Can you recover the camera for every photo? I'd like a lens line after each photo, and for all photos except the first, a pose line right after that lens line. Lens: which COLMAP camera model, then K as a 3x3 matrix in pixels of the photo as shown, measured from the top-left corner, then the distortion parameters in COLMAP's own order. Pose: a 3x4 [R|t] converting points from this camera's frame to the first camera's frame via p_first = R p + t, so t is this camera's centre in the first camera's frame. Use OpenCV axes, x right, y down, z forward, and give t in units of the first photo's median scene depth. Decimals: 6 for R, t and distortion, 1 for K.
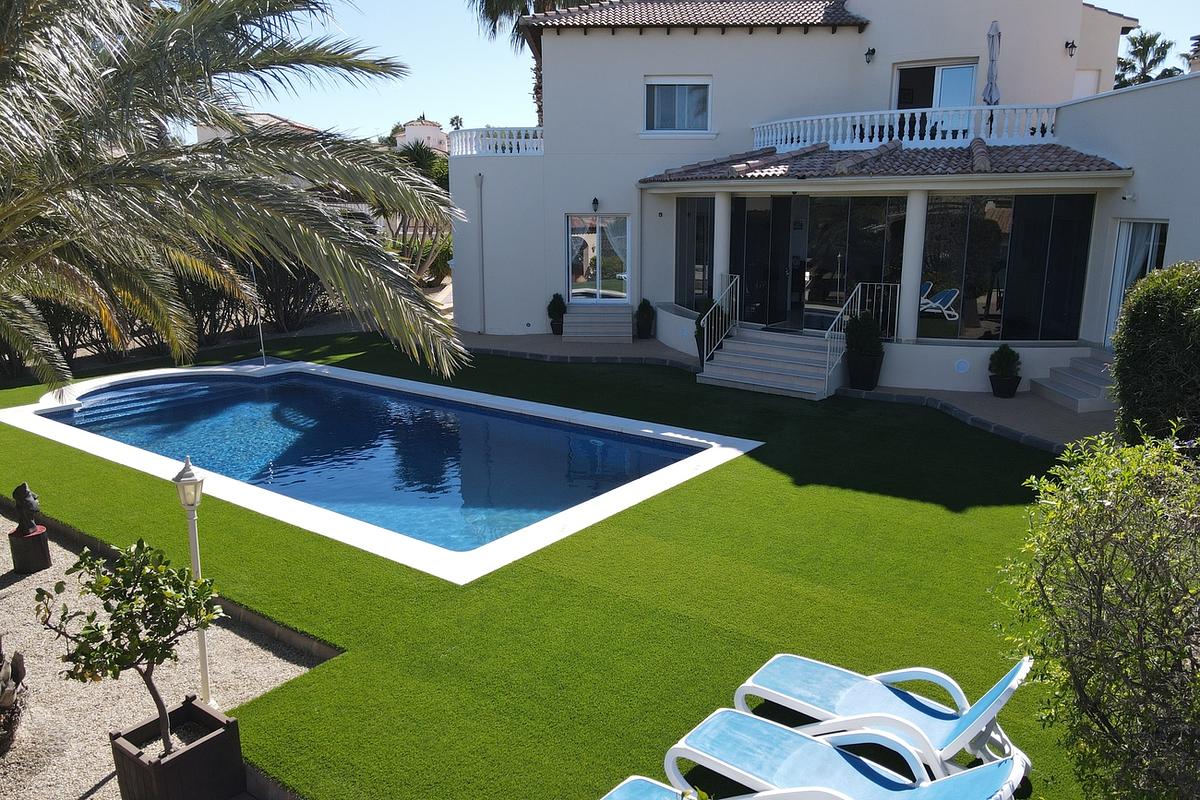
lens RADIAL K [[879.2, 0, 600.0], [0, 879.2, 400.0], [0, 0, 1]] dist [0.014548, 0.003746]
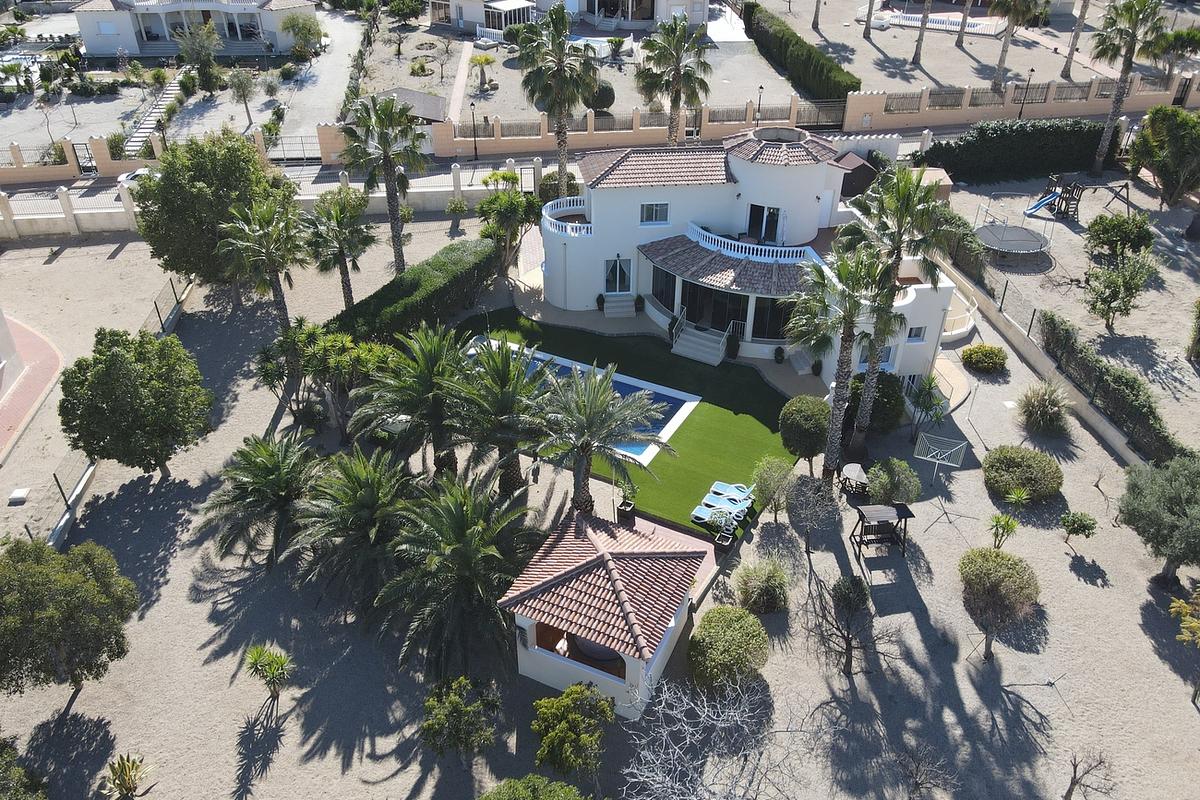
lens RADIAL K [[879.2, 0, 600.0], [0, 879.2, 400.0], [0, 0, 1]] dist [0.014548, 0.003746]
pose [[0.988201, -0.078657, 0.131425, -0.440717], [0.027968, 0.936305, 0.350073, -0.784675], [-0.150590, -0.342266, 0.927457, -1.404286]]
